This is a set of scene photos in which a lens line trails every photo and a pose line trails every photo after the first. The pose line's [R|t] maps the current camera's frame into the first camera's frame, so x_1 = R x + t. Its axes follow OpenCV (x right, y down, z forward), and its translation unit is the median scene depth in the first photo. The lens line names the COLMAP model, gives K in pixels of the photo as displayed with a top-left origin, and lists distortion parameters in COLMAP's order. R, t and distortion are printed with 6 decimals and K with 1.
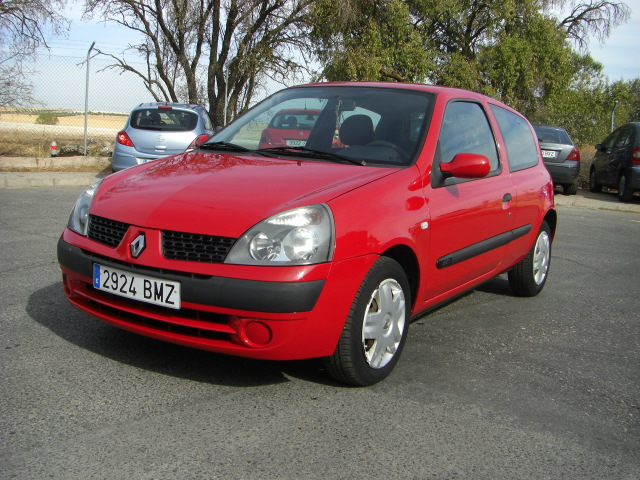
lens RADIAL K [[710.1, 0, 319.2], [0, 710.1, 218.4], [0, 0, 1]] dist [-0.167679, 0.094429]
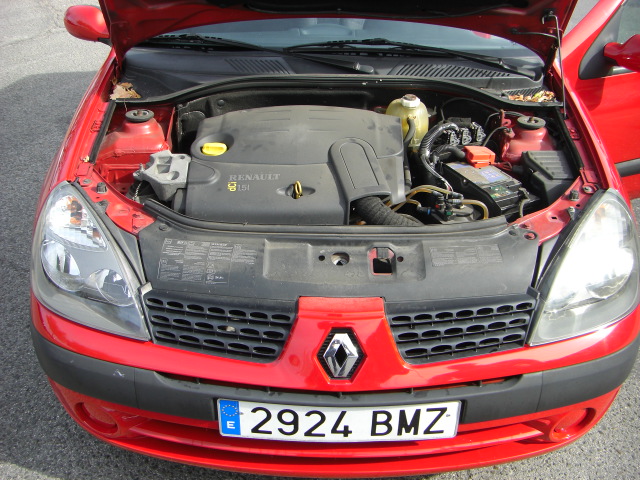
lens RADIAL K [[710.1, 0, 319.2], [0, 710.1, 218.4], [0, 0, 1]] dist [-0.167679, 0.094429]
pose [[0.834562, -0.290202, 0.468284, -0.481765], [0.089637, 0.910213, 0.404324, -0.257503], [-0.543574, -0.295458, 0.785641, 0.644237]]
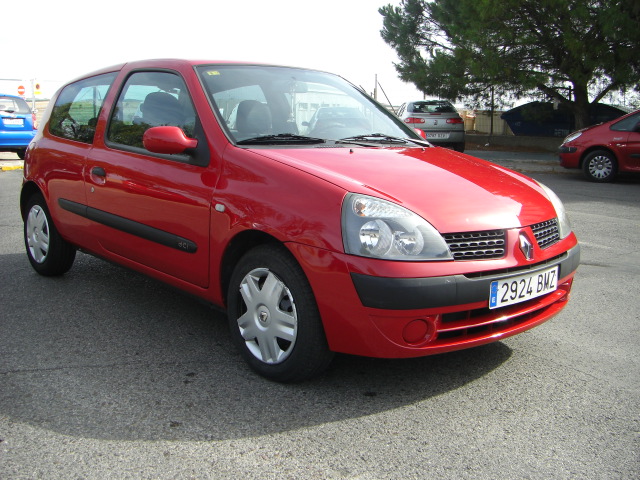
lens RADIAL K [[710.1, 0, 319.2], [0, 710.1, 218.4], [0, 0, 1]] dist [-0.167679, 0.094429]
pose [[0.253546, -0.179683, 0.950489, -1.269456], [0.104337, 0.981944, 0.157798, -0.186462], [-0.961680, 0.059162, 0.267715, 1.018221]]
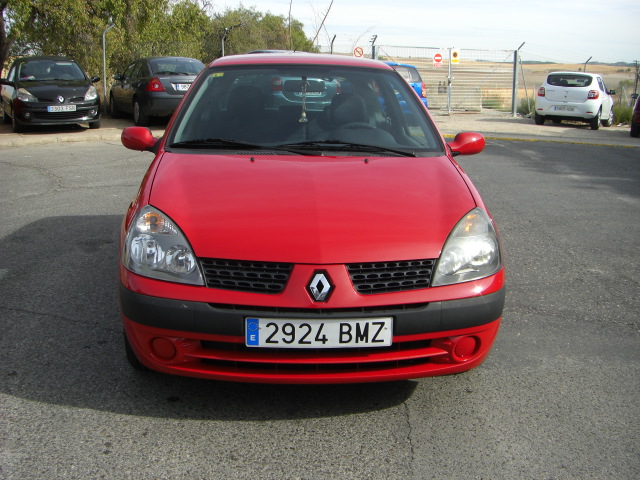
lens RADIAL K [[710.1, 0, 319.2], [0, 710.1, 218.4], [0, 0, 1]] dist [-0.167679, 0.094429]
pose [[0.797395, -0.156972, 0.582684, -0.752809], [0.090626, 0.985775, 0.141543, -0.166243], [-0.596613, -0.060060, 0.800278, 0.316459]]
